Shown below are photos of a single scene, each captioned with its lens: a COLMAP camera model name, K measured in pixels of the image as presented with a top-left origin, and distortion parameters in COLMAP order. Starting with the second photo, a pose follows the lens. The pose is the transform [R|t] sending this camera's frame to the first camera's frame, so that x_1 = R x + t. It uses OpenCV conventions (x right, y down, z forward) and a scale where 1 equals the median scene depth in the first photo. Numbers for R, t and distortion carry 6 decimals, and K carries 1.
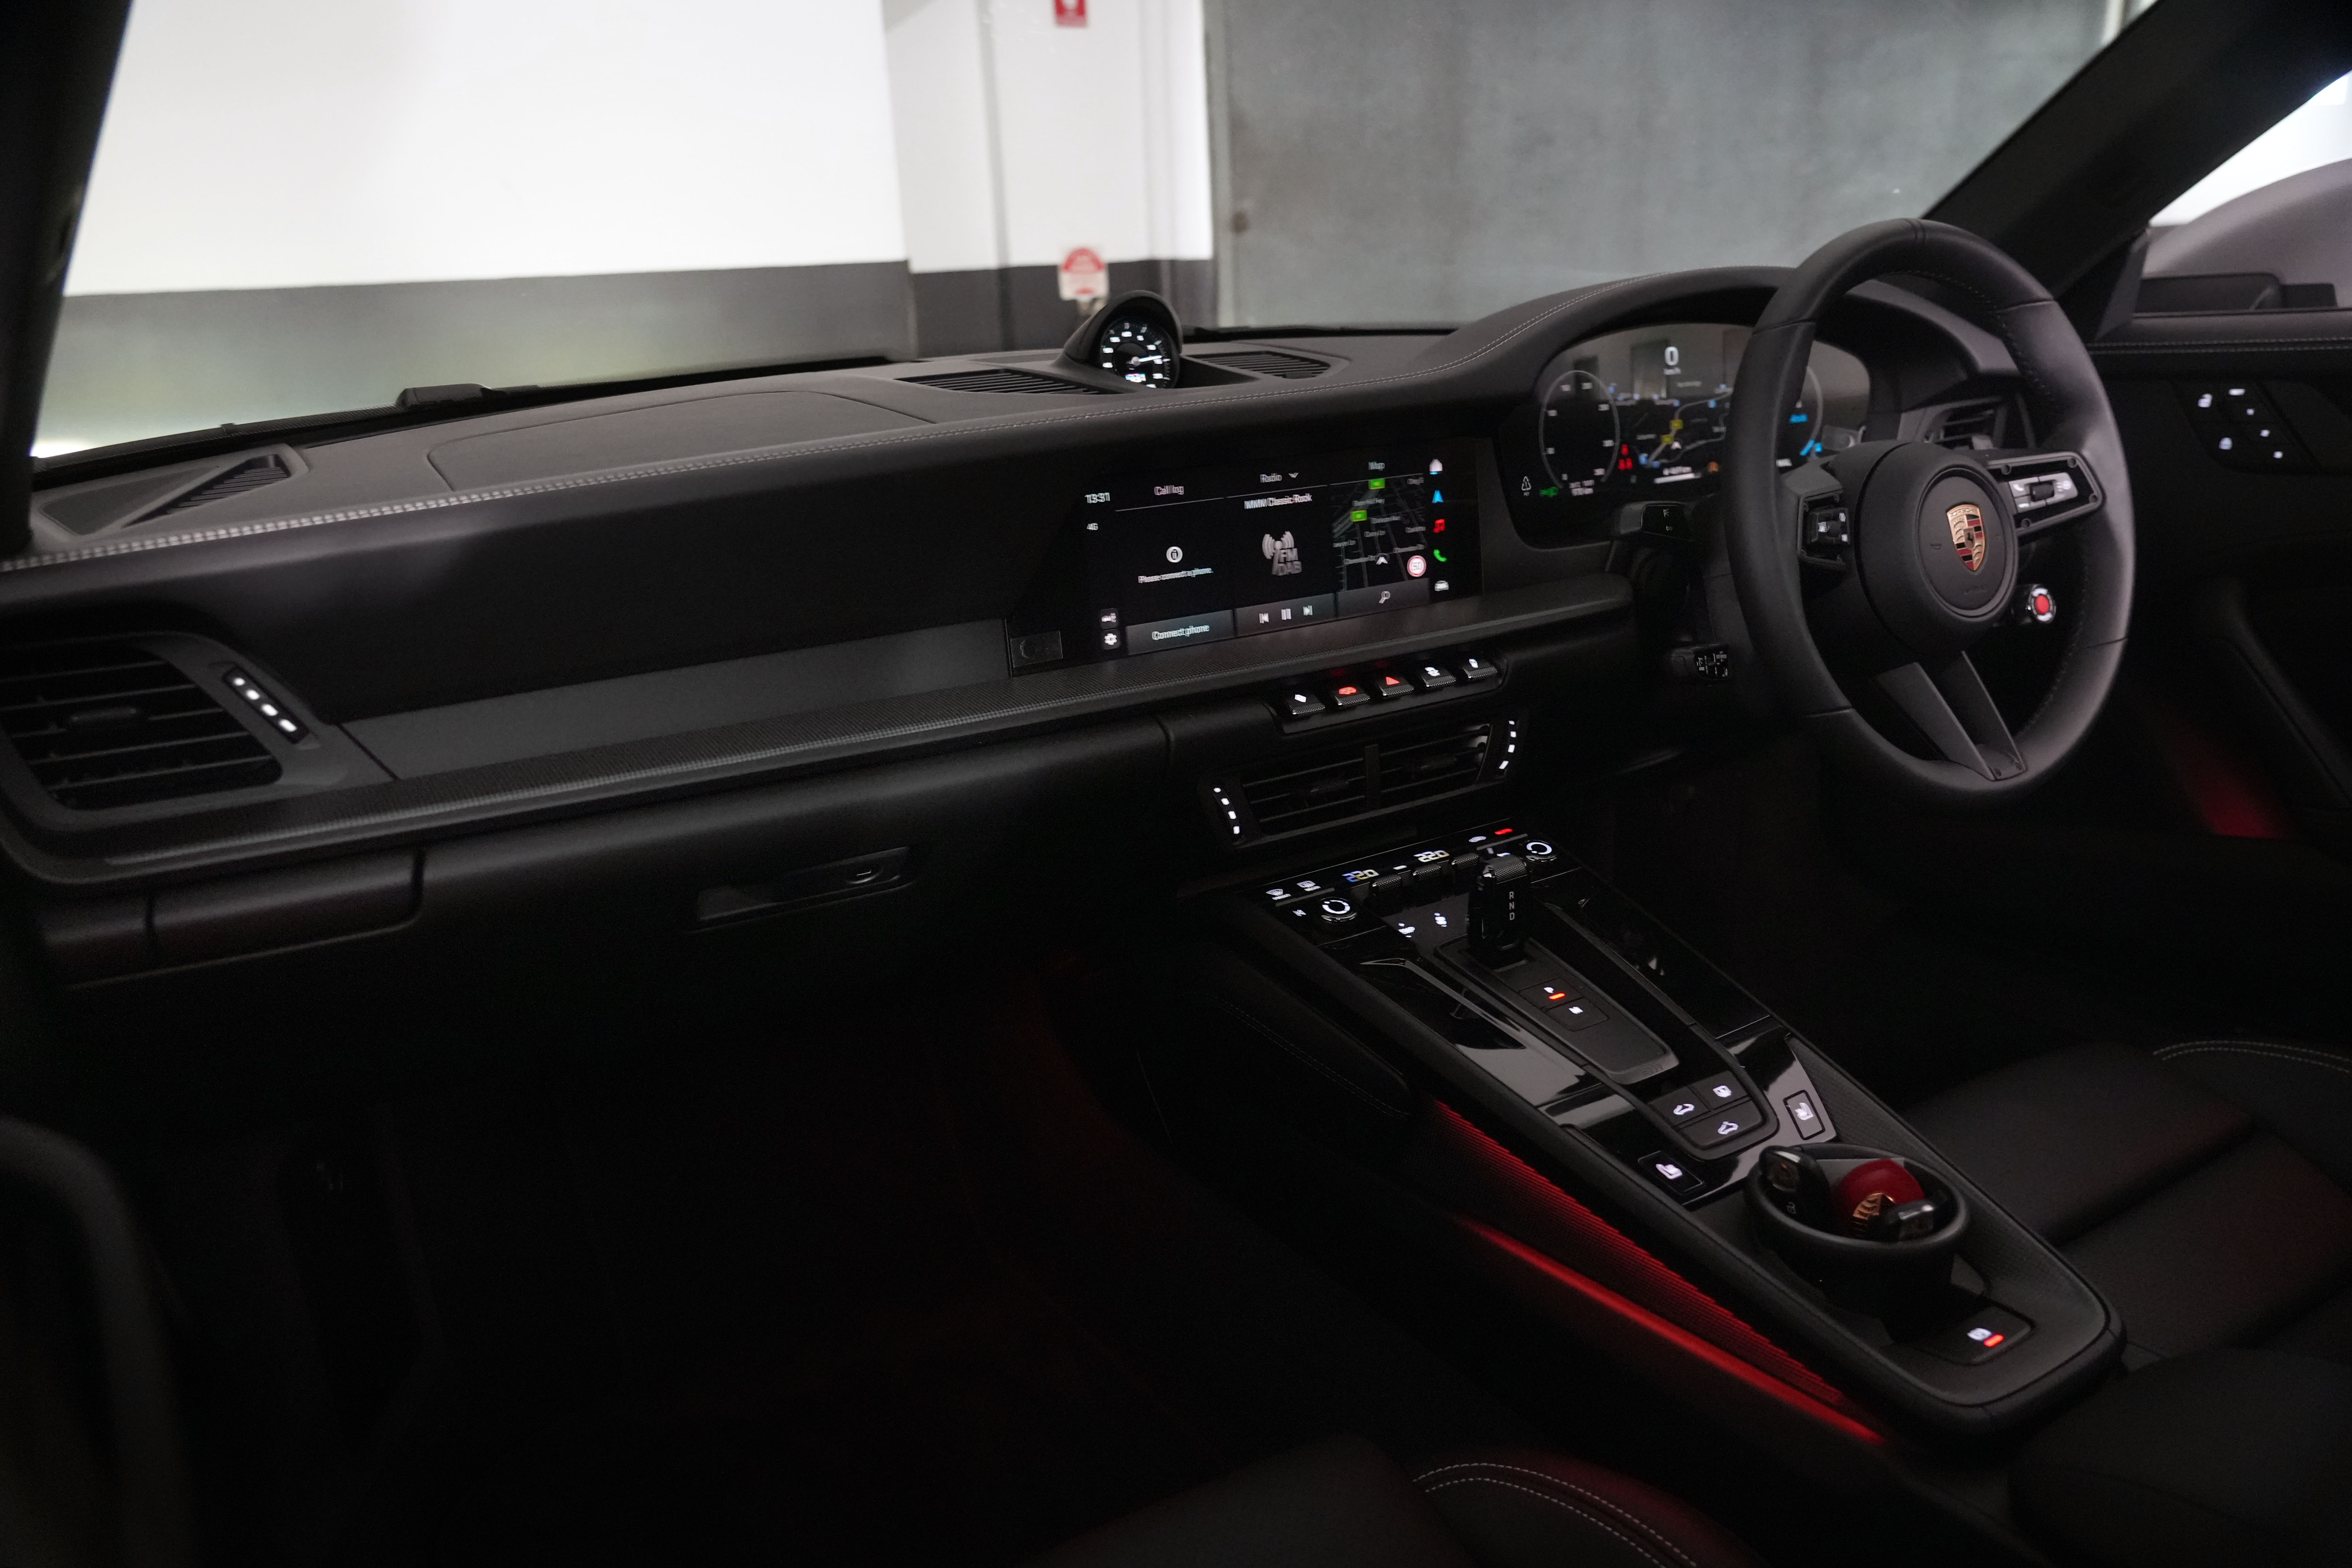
lens RADIAL K [[1779.8, 0, 1176.0], [0, 1779.8, 784.0], [0, 0, 1]] dist [-0.017060, 0.010052]
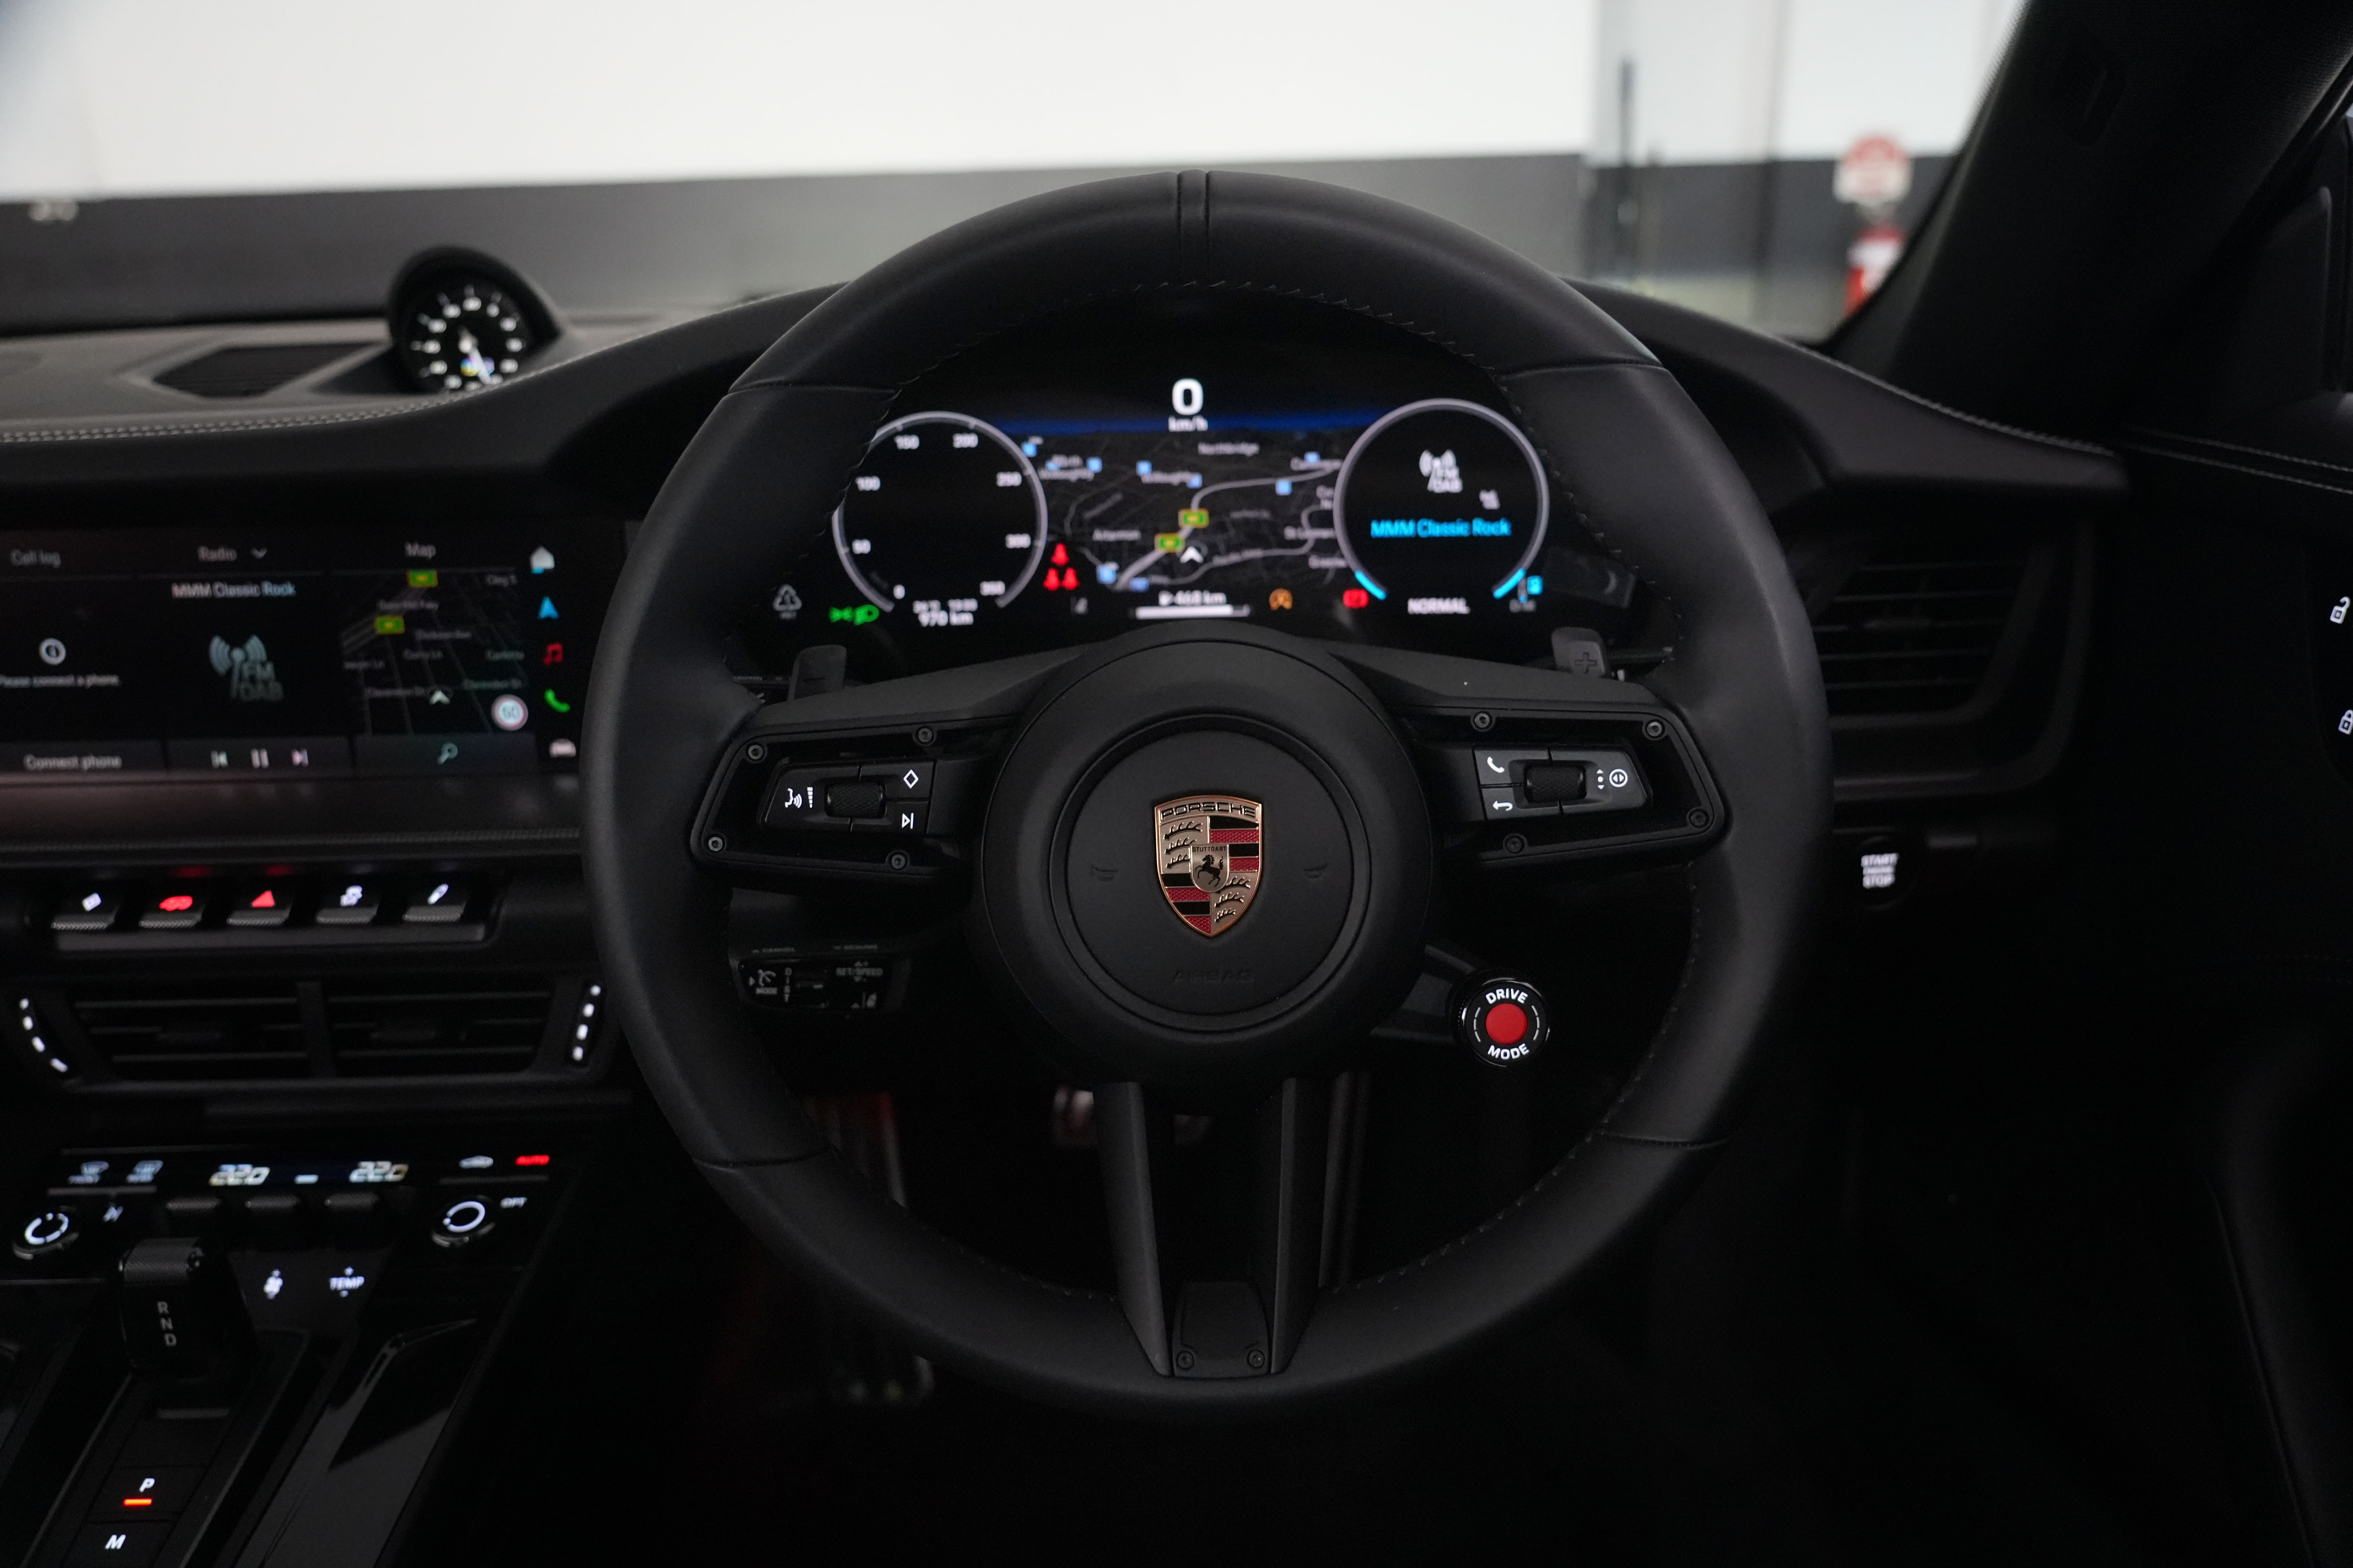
lens RADIAL K [[1780.3, 0, 1176.5], [0, 1780.3, 784.0], [0, 0, 1]] dist [-0.017060, 0.010052]
pose [[0.848383, 0.195560, -0.491937, 0.653932], [-0.163284, 0.980624, 0.108234, -0.205576], [0.503571, -0.011498, 0.863877, 0.579005]]
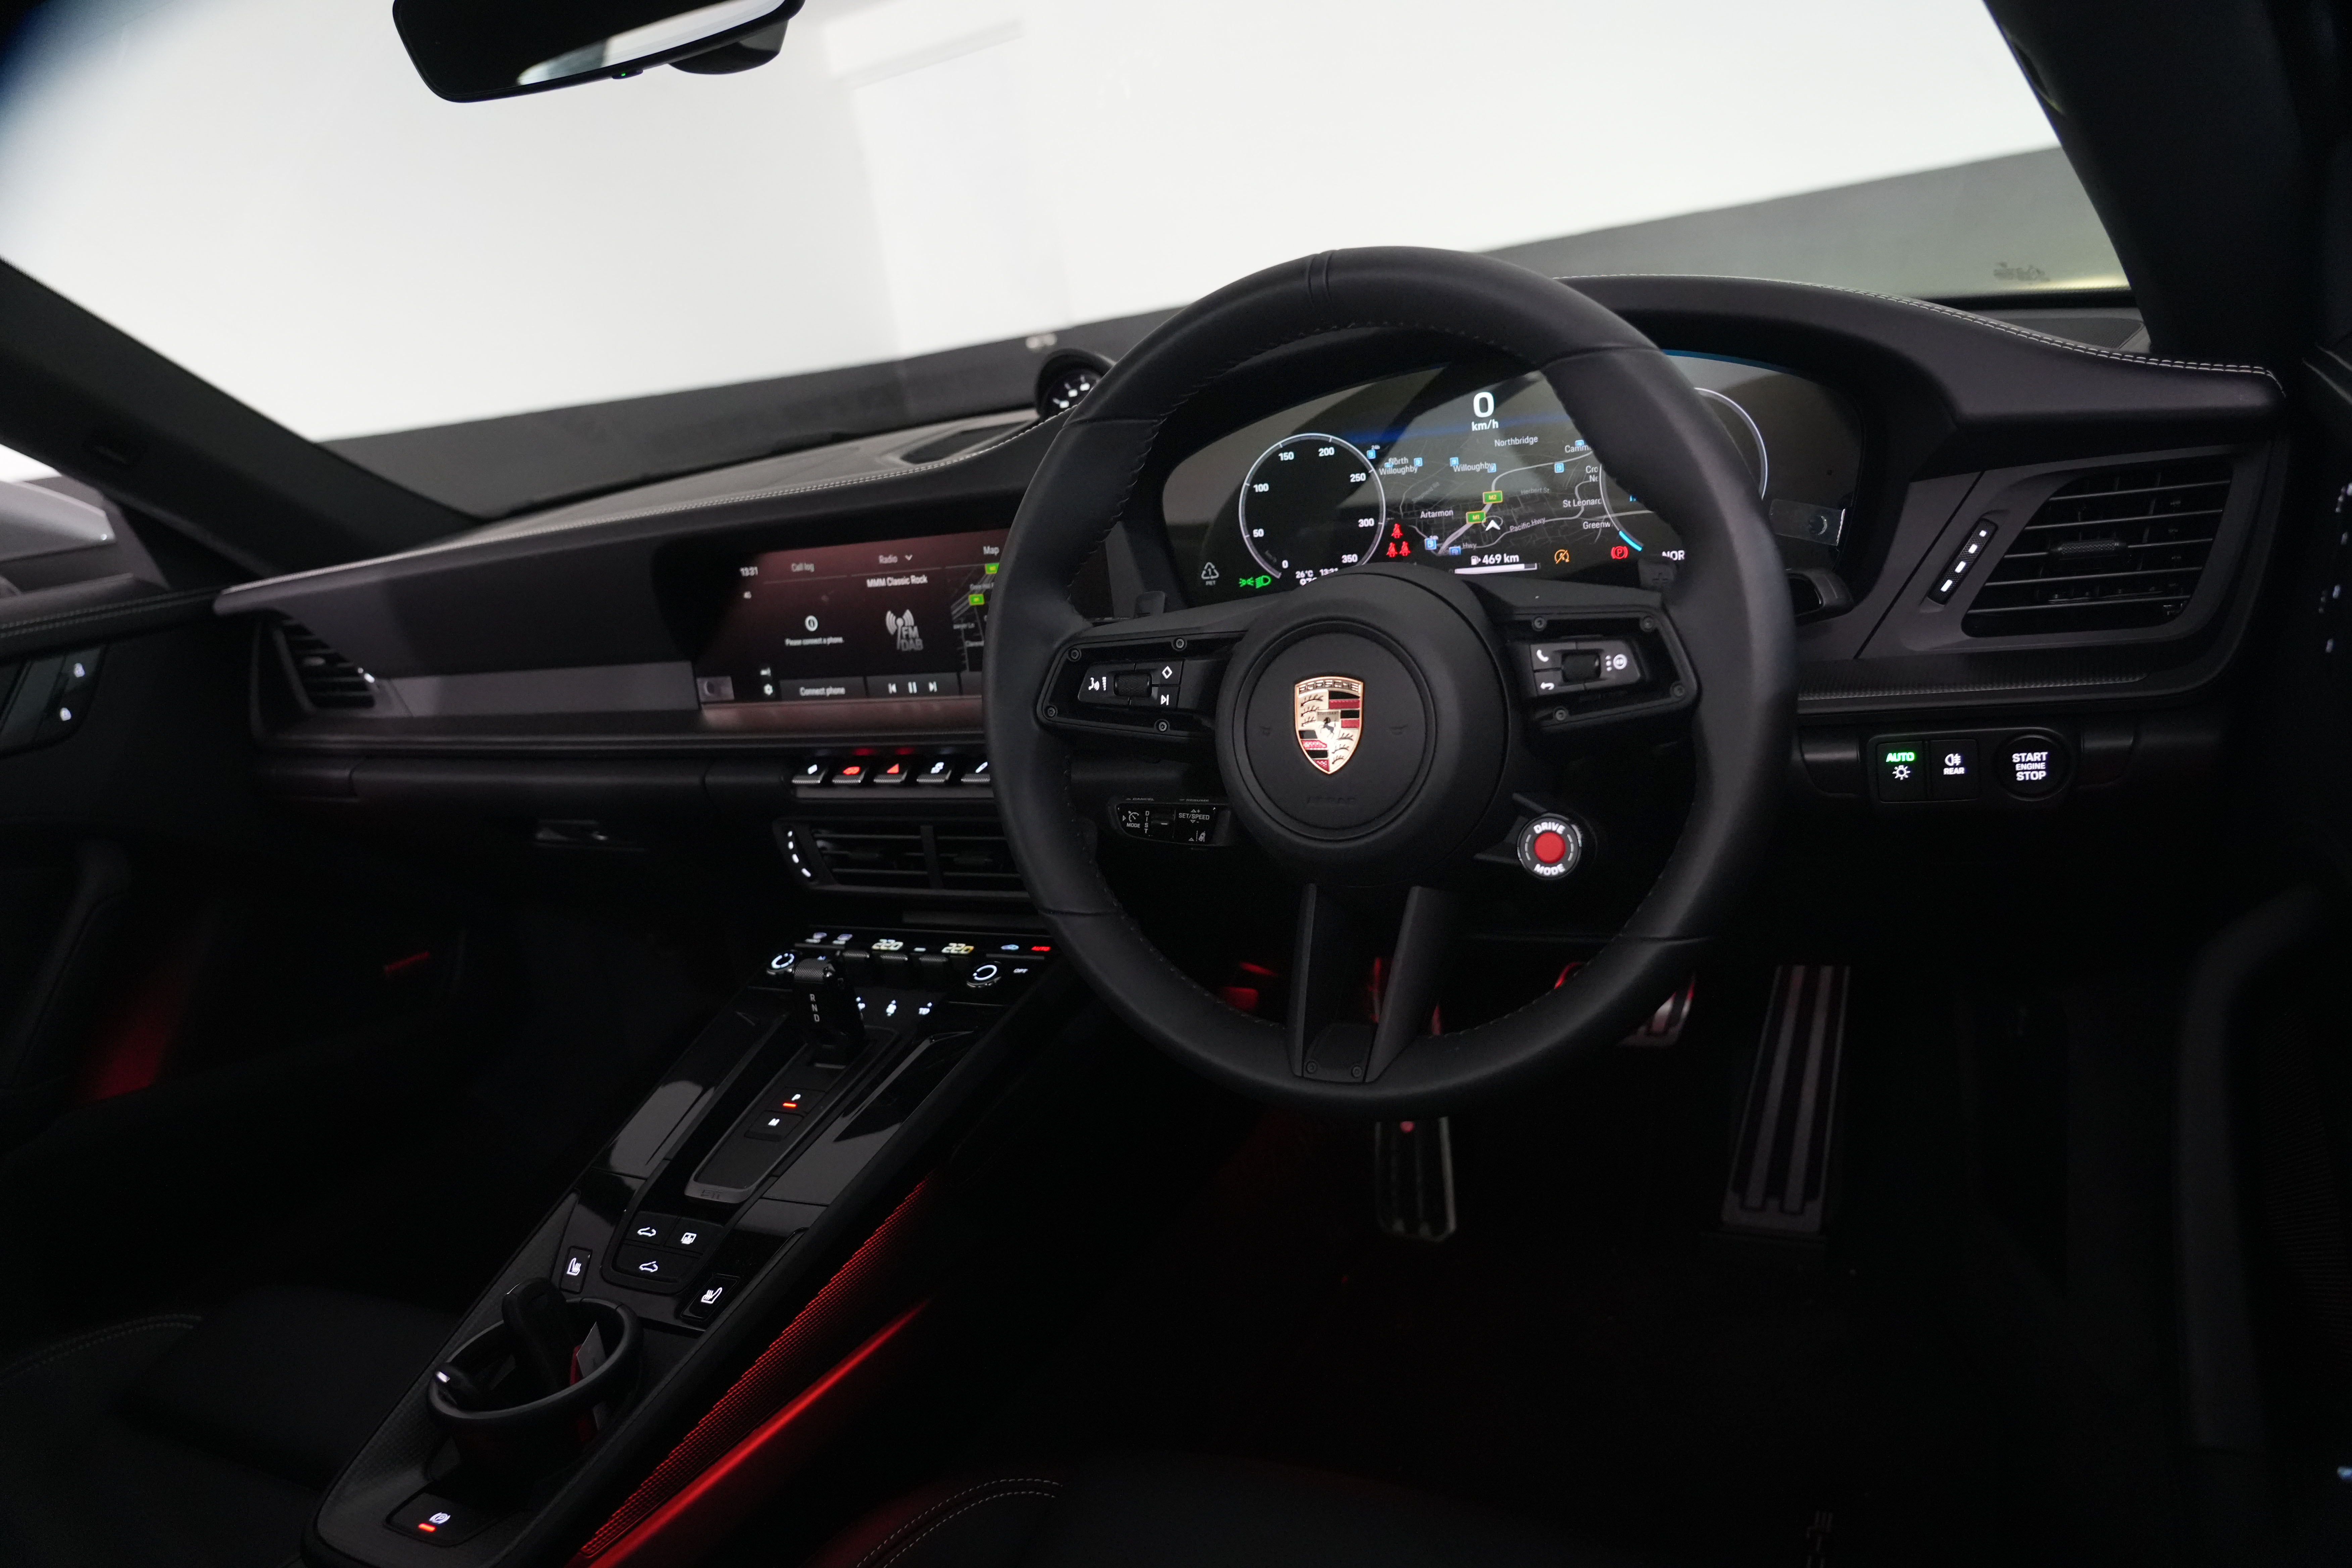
lens RADIAL K [[1692.1, 0, 1111.0], [0, 1692.1, 783.7], [0, 0, 1]] dist [-0.009775, 0.001474]
pose [[0.460759, 0.200708, -0.864533, 0.957225], [-0.110890, 0.979480, 0.168294, -0.213095], [0.880571, 0.018325, 0.473561, 0.607199]]
